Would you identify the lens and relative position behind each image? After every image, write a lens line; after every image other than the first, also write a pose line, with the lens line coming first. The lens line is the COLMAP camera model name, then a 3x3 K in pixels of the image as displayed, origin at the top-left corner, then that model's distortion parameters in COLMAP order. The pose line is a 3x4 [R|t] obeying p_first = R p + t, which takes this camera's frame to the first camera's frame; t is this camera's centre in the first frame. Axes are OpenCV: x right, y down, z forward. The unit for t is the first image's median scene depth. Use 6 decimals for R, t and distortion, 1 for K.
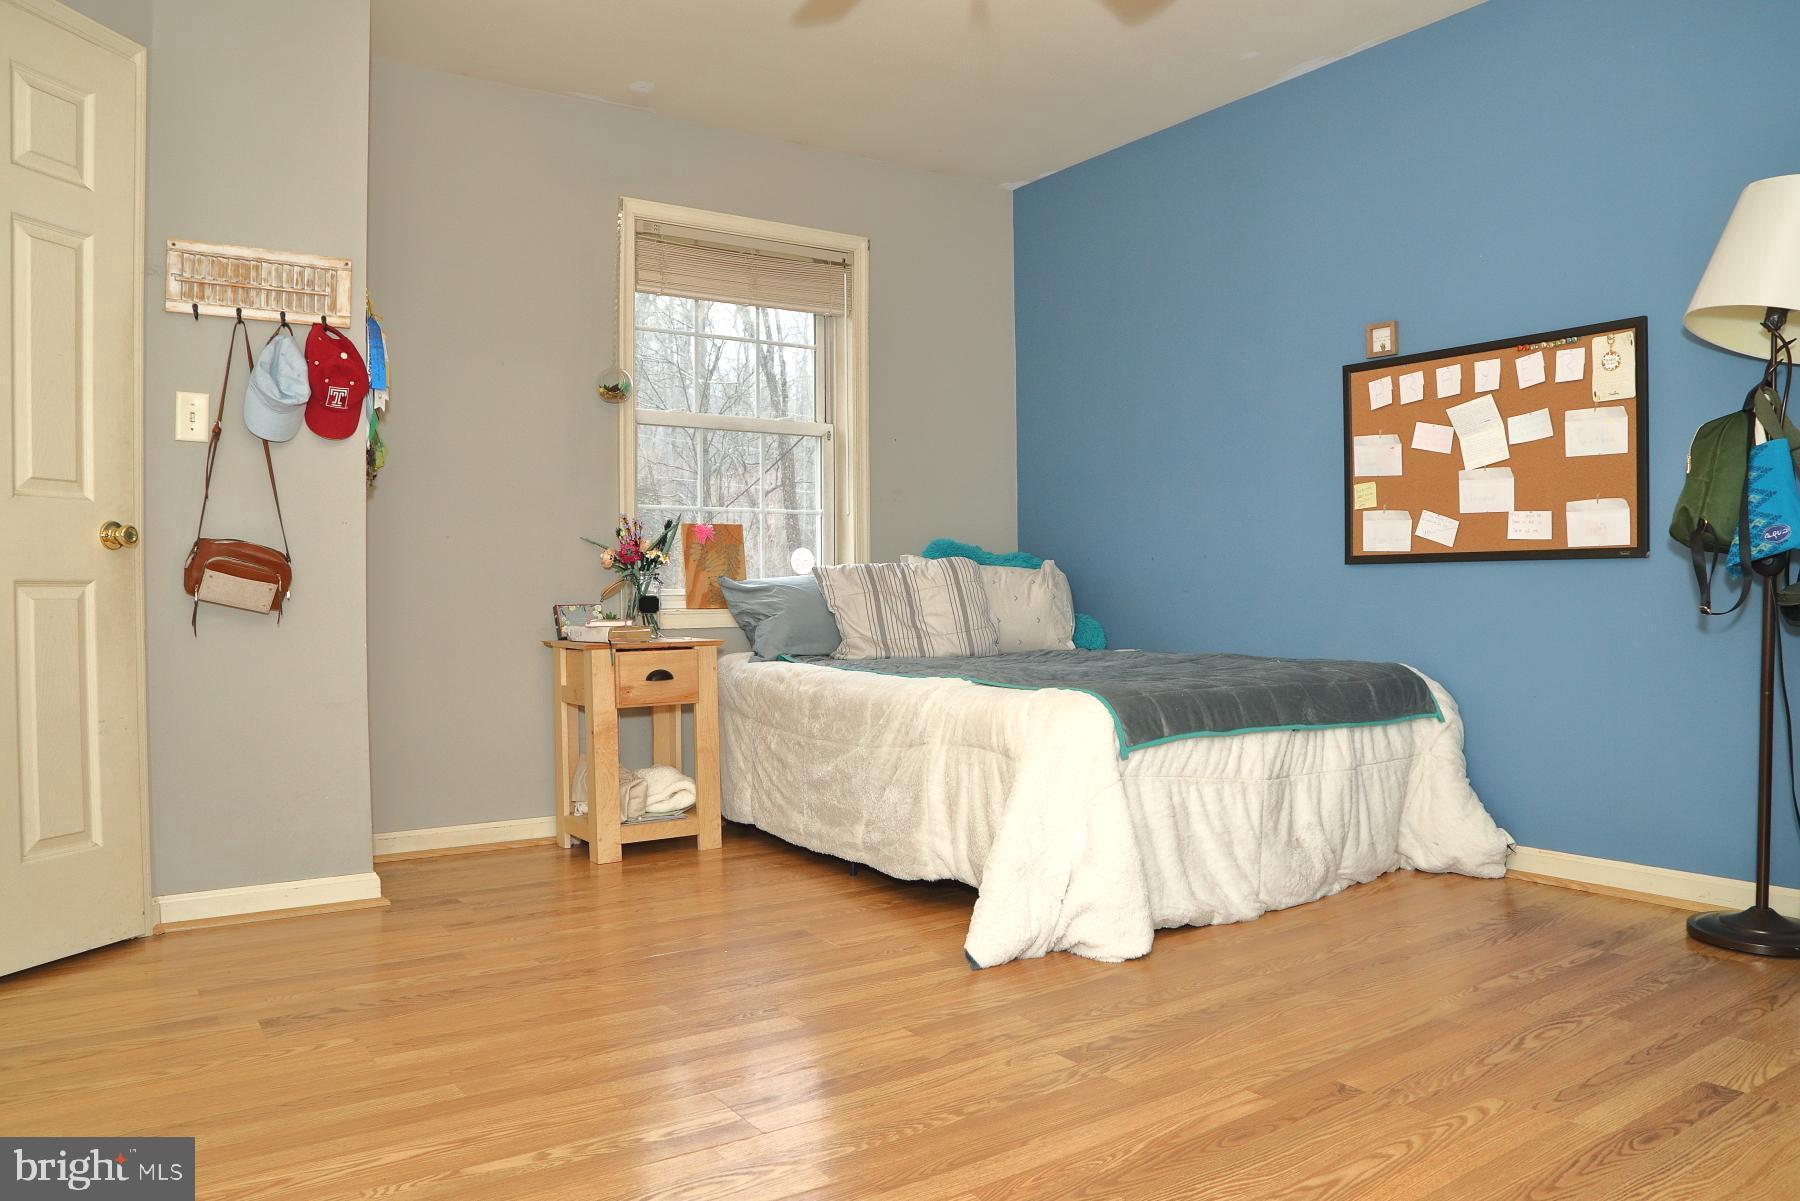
lens RADIAL K [[1261.0, 0, 893.3], [0, 1261.0, 608.4], [0, 0, 1]] dist [-0.125089, 0.077124]
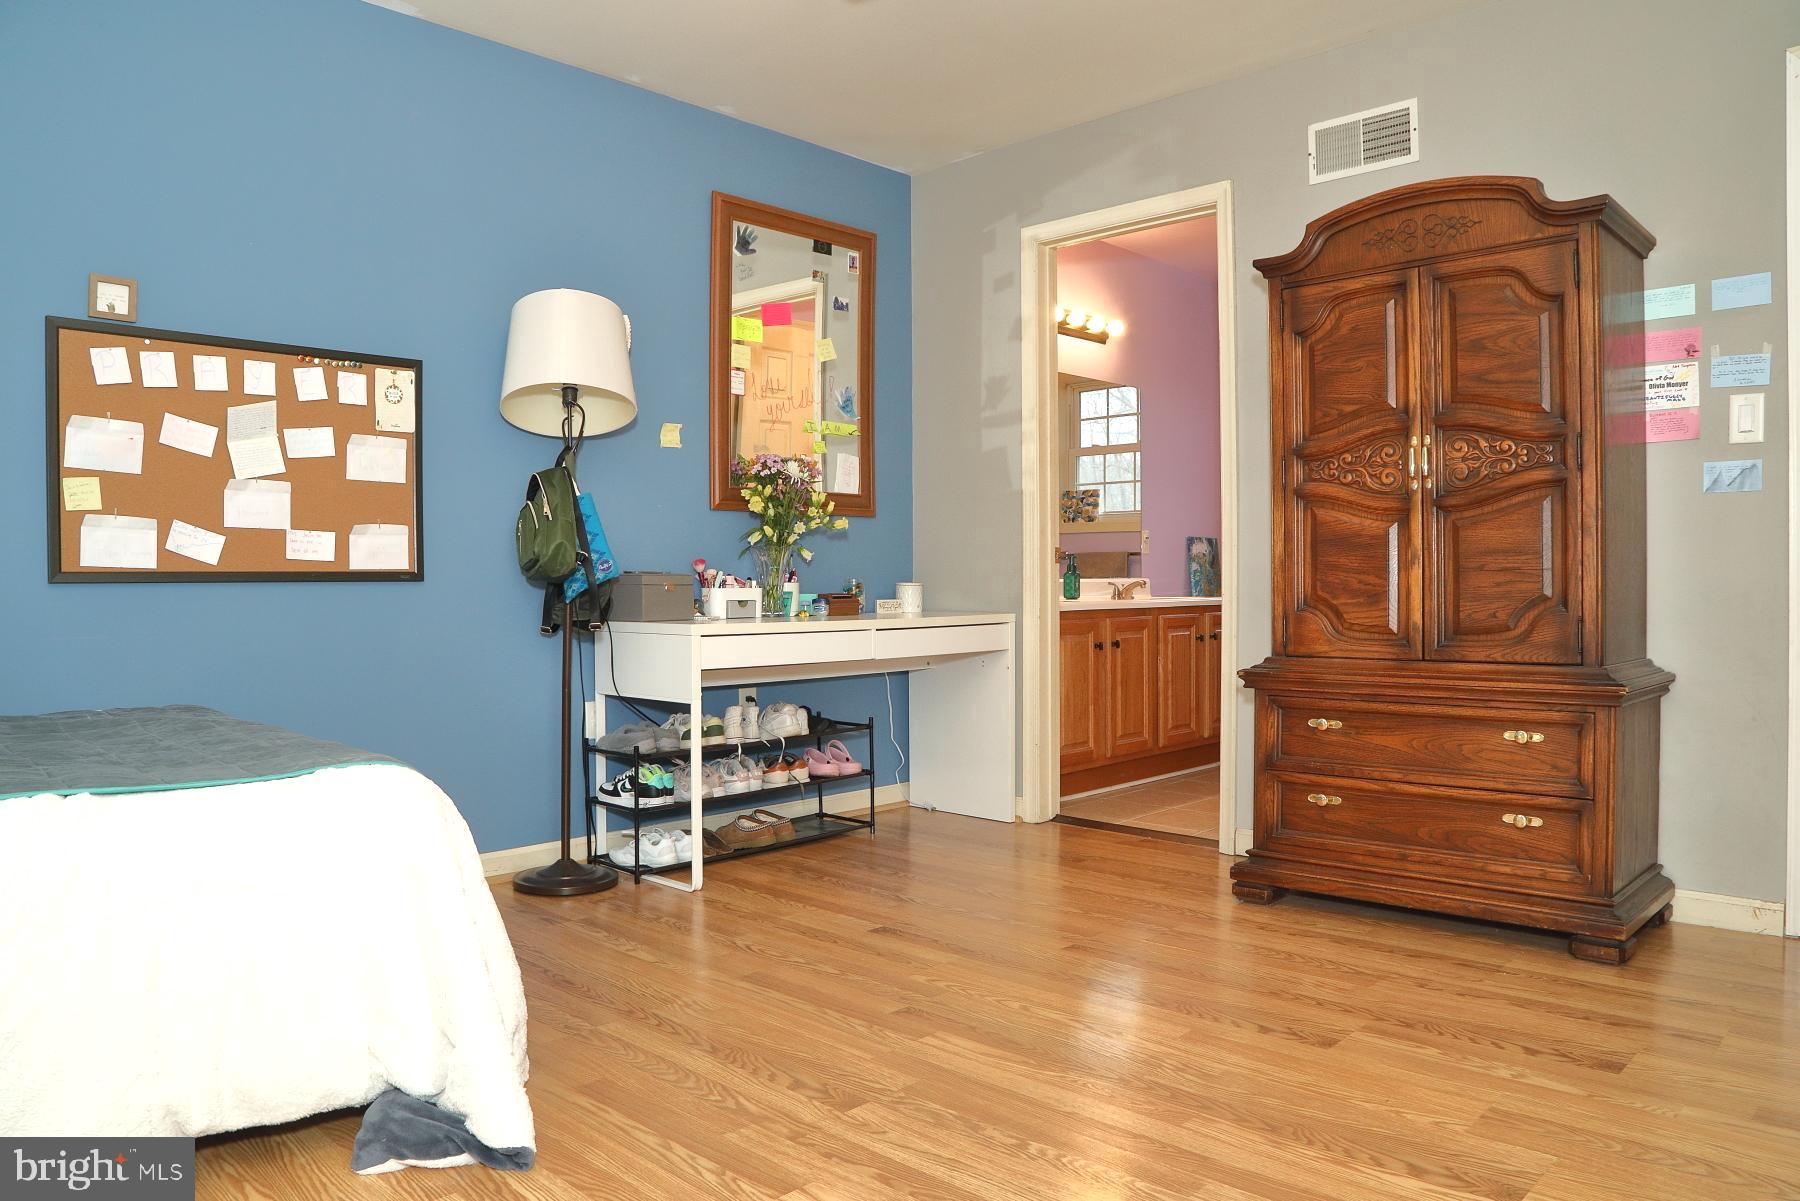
lens RADIAL K [[1261.0, 0, 893.3], [0, 1261.0, 608.4], [0, 0, 1]] dist [-0.125089, 0.077124]
pose [[-0.210050, -0.010079, 0.977639, -0.536337], [0.022979, 0.999620, 0.015242, -0.023662], [-0.977421, 0.025666, -0.209739, 0.784489]]
